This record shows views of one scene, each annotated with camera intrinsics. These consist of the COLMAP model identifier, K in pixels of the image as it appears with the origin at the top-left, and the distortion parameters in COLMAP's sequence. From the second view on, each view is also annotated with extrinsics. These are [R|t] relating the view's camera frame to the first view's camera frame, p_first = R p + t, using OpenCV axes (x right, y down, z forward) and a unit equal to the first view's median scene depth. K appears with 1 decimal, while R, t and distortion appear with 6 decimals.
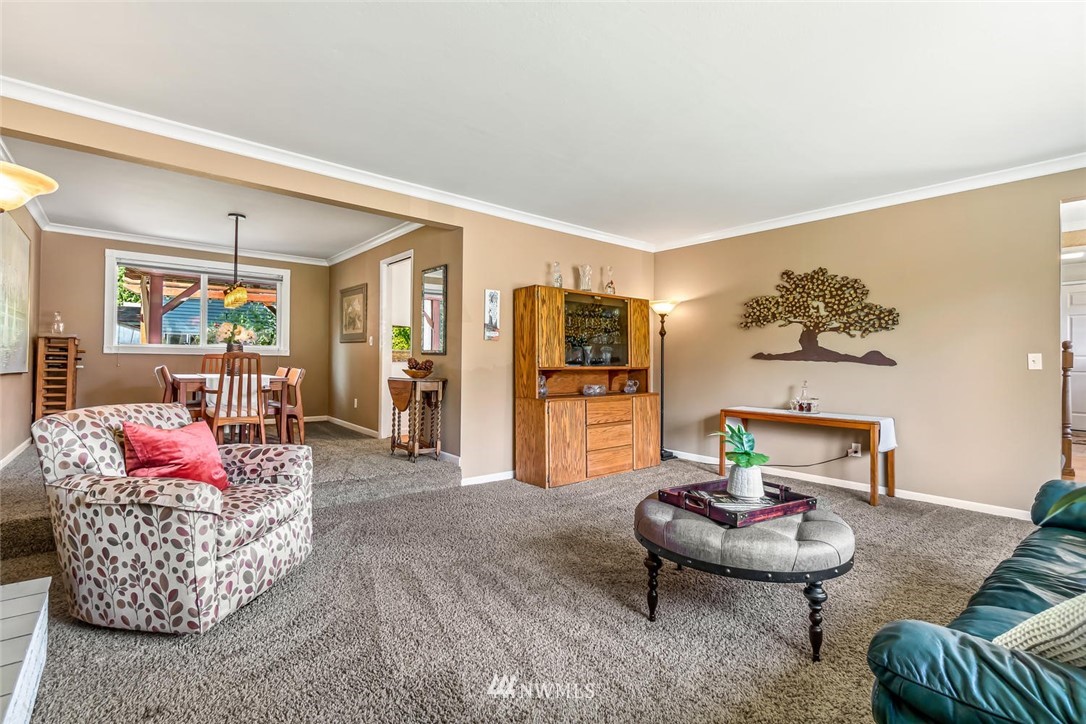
lens RADIAL K [[500.0, 0, 543.0], [0, 500.0, 362.0], [0, 0, 1]] dist [0.002043, 0.000466]
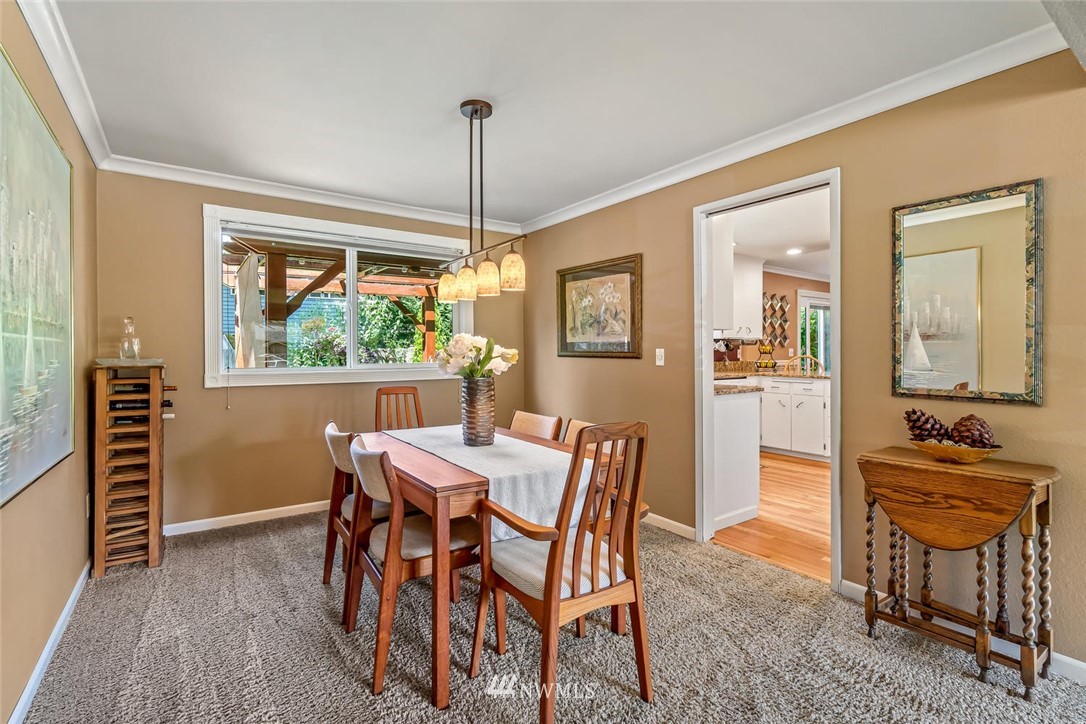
lens RADIAL K [[500.0, 0, 543.0], [0, 500.0, 362.0], [0, 0, 1]] dist [0.002043, 0.000466]
pose [[0.997487, -0.014442, -0.069358, -0.798573], [0.015571, 0.999755, 0.015761, -0.087662], [0.069114, -0.016802, 0.997467, 0.807660]]
